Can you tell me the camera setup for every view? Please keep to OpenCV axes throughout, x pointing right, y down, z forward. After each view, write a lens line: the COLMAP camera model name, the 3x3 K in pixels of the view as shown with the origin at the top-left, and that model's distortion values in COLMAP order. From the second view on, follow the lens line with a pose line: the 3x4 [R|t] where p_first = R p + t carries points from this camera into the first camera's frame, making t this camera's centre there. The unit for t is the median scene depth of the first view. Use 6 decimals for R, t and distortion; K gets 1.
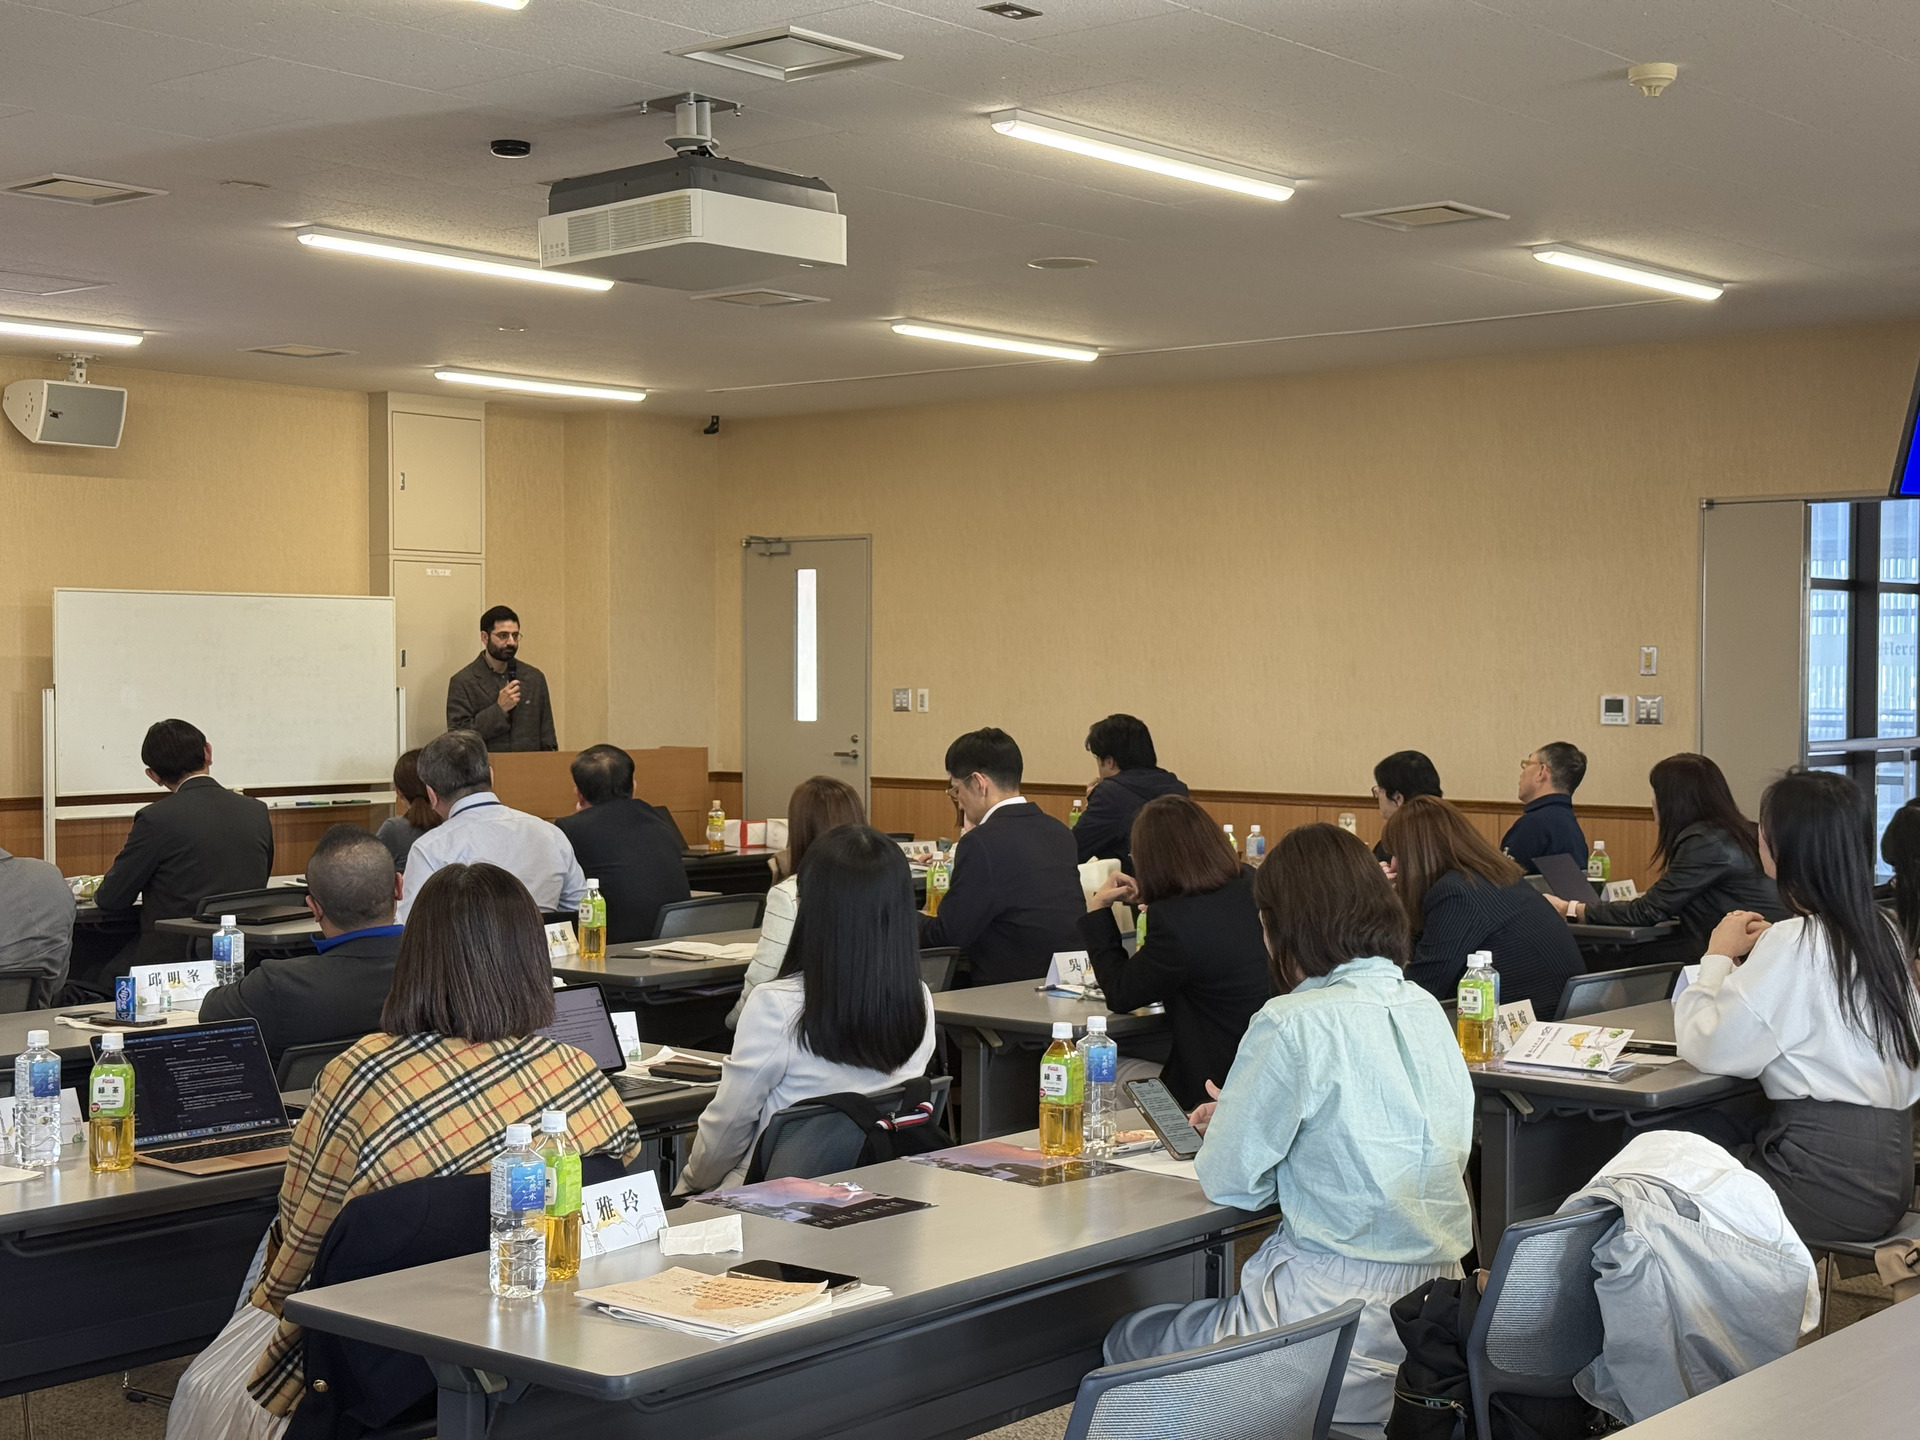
lens RADIAL K [[2699.8, 0, 958.6], [0, 2699.8, 762.1], [0, 0, 1]] dist [0.132983, 0.000000]
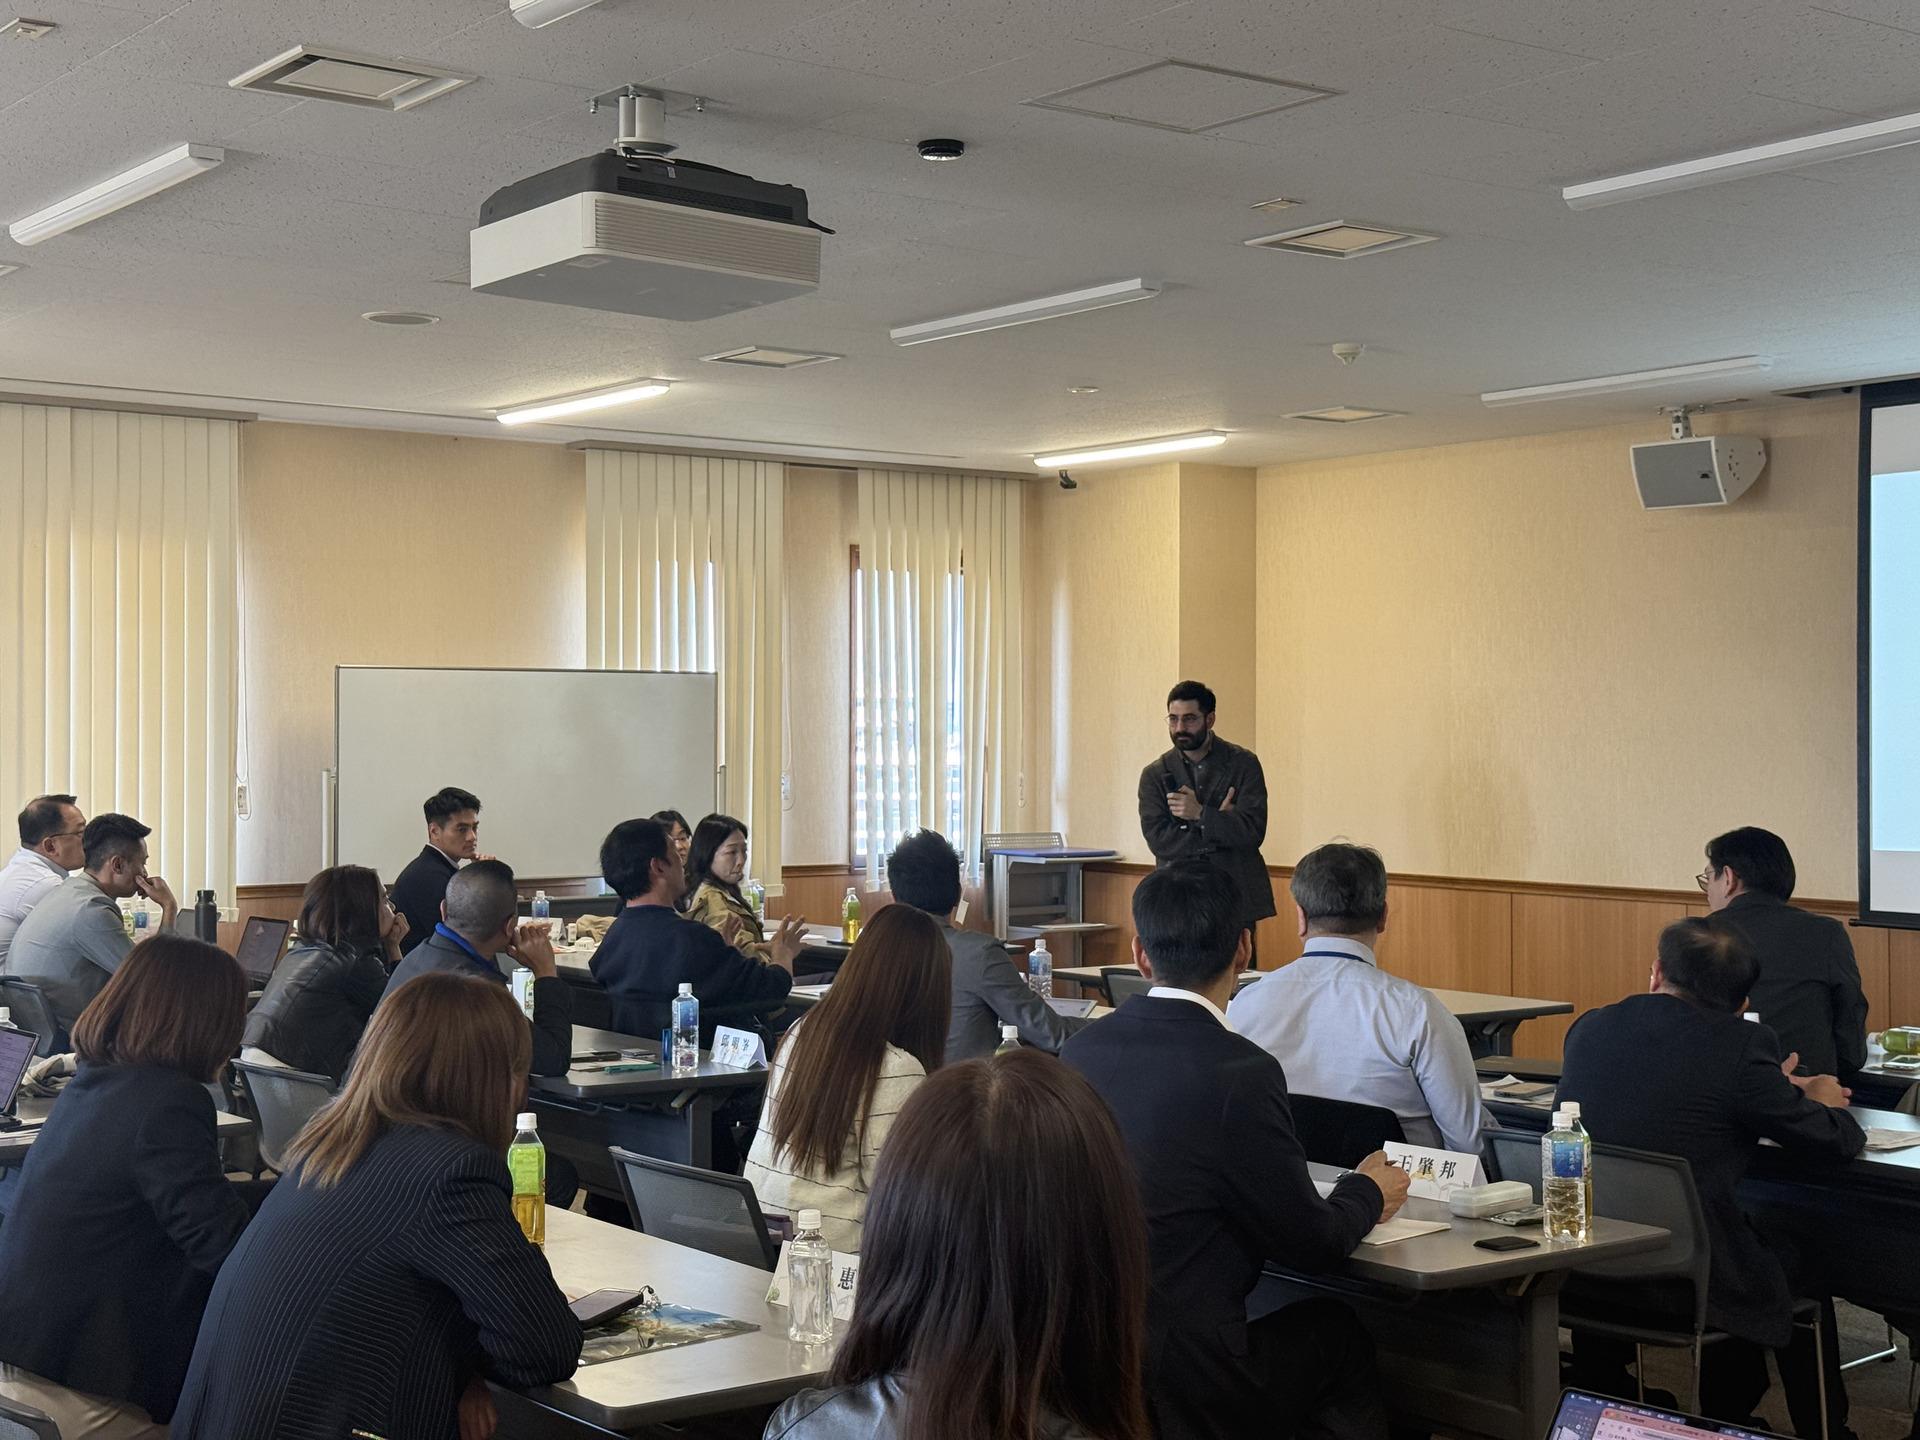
lens RADIAL K [[2699.8, 0, 948.8], [0, 2699.8, 730.8], [0, 0, 1]] dist [0.132983, 0.000000]
pose [[-0.268290, -0.004863, -0.963326, 0.389492], [-0.039411, 0.999205, 0.005932, -0.026868], [0.962532, 0.039557, -0.268268, 0.737335]]
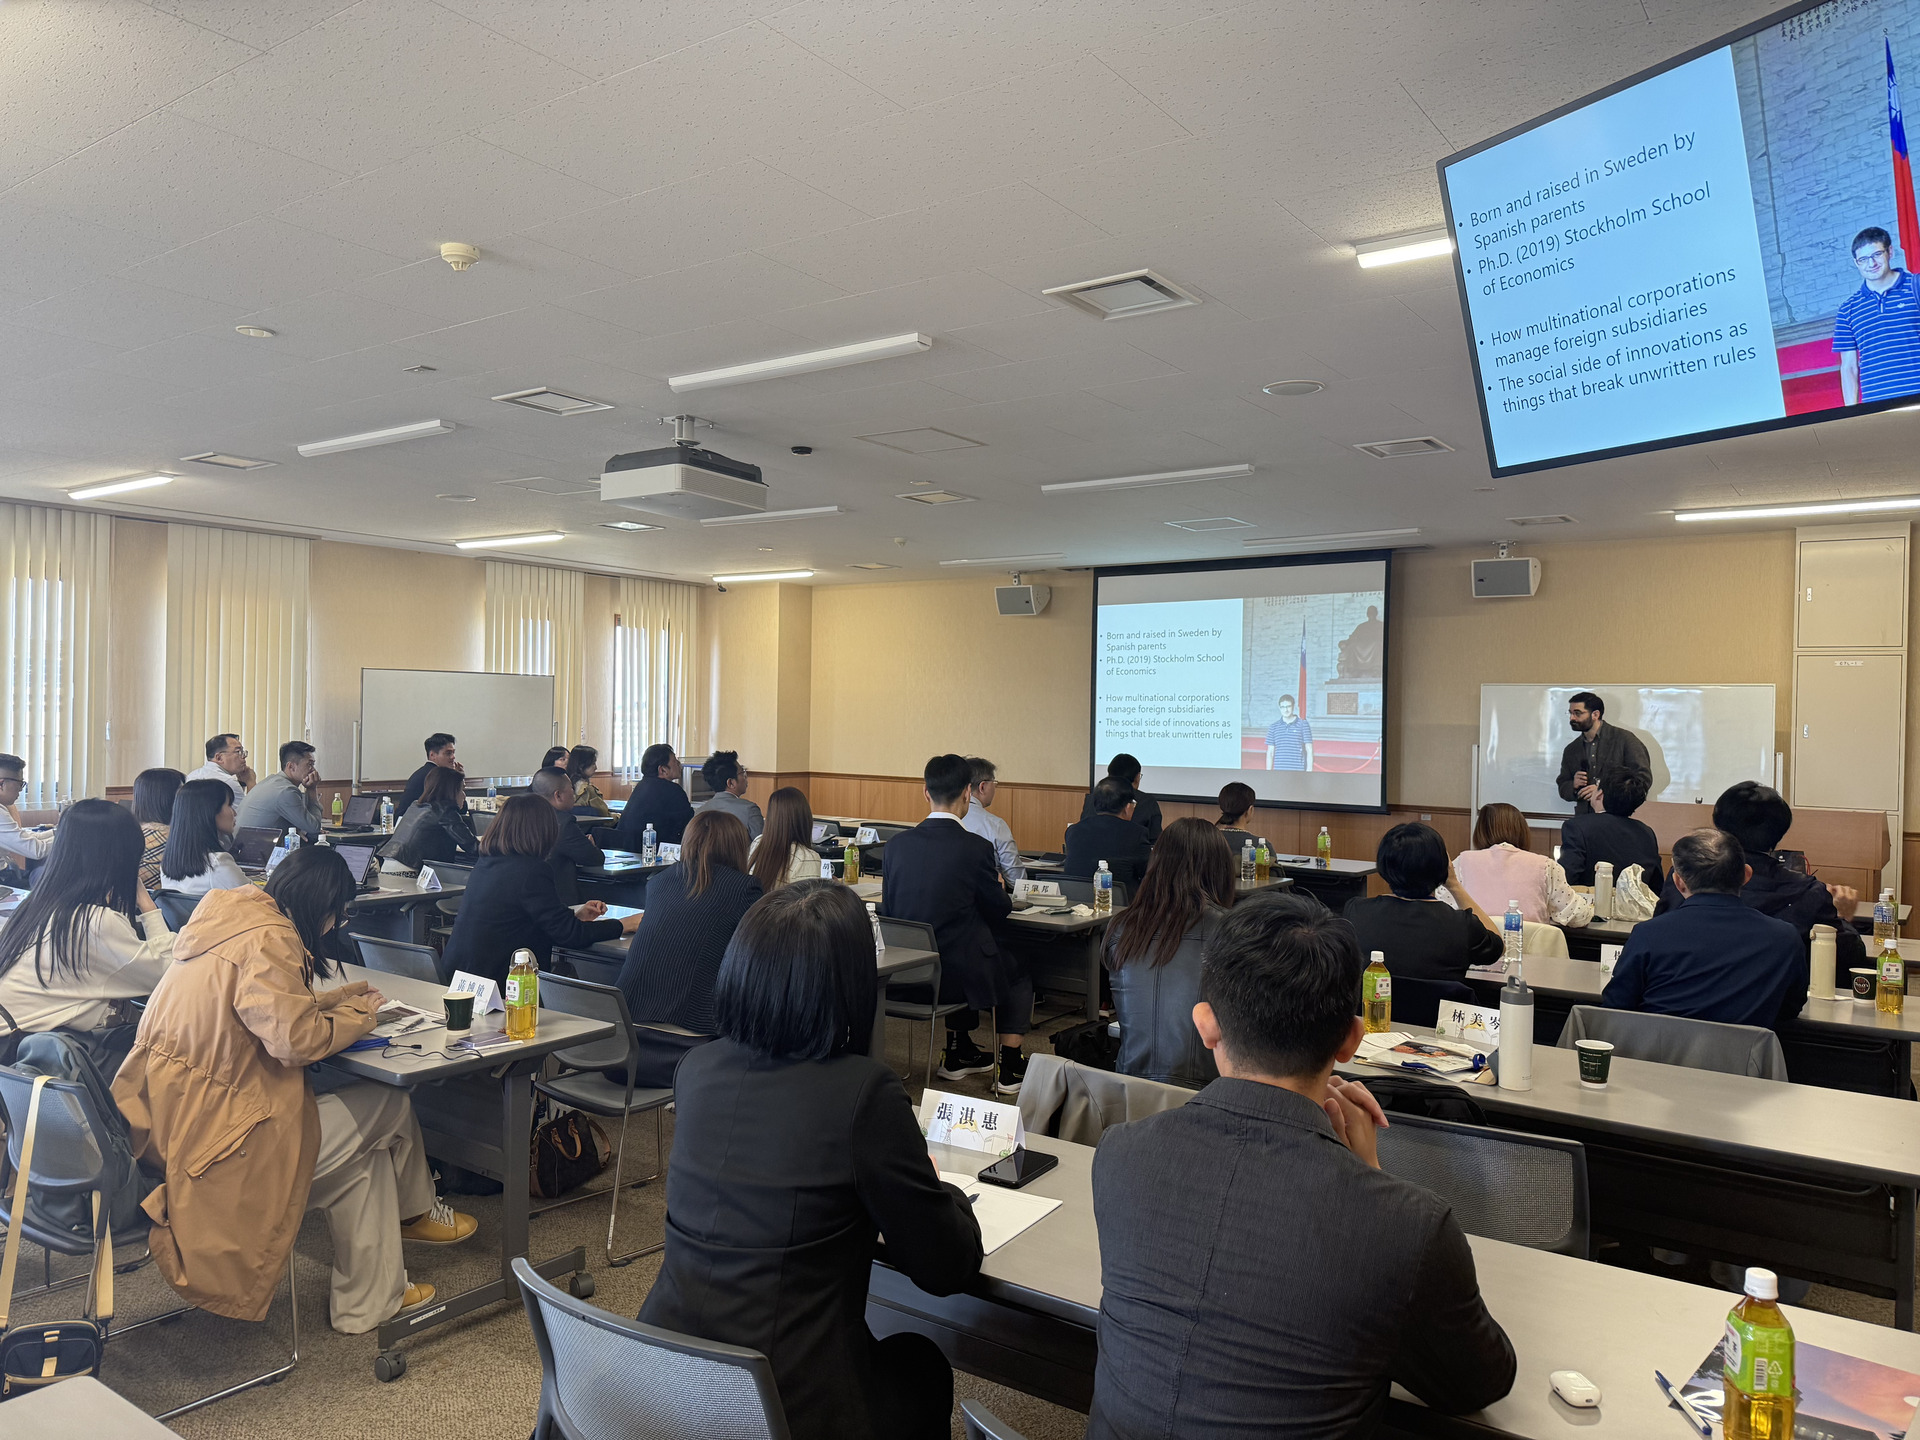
lens RADIAL K [[1340.4, 0, 967.8], [0, 1340.4, 728.1], [0, 0, 1]] dist [0.061184, -0.084497]
pose [[0.051225, 0.009245, -0.998644, 0.468887], [-0.057004, 0.998354, 0.006319, -0.023834], [0.997059, 0.056603, 0.051667, 0.641911]]
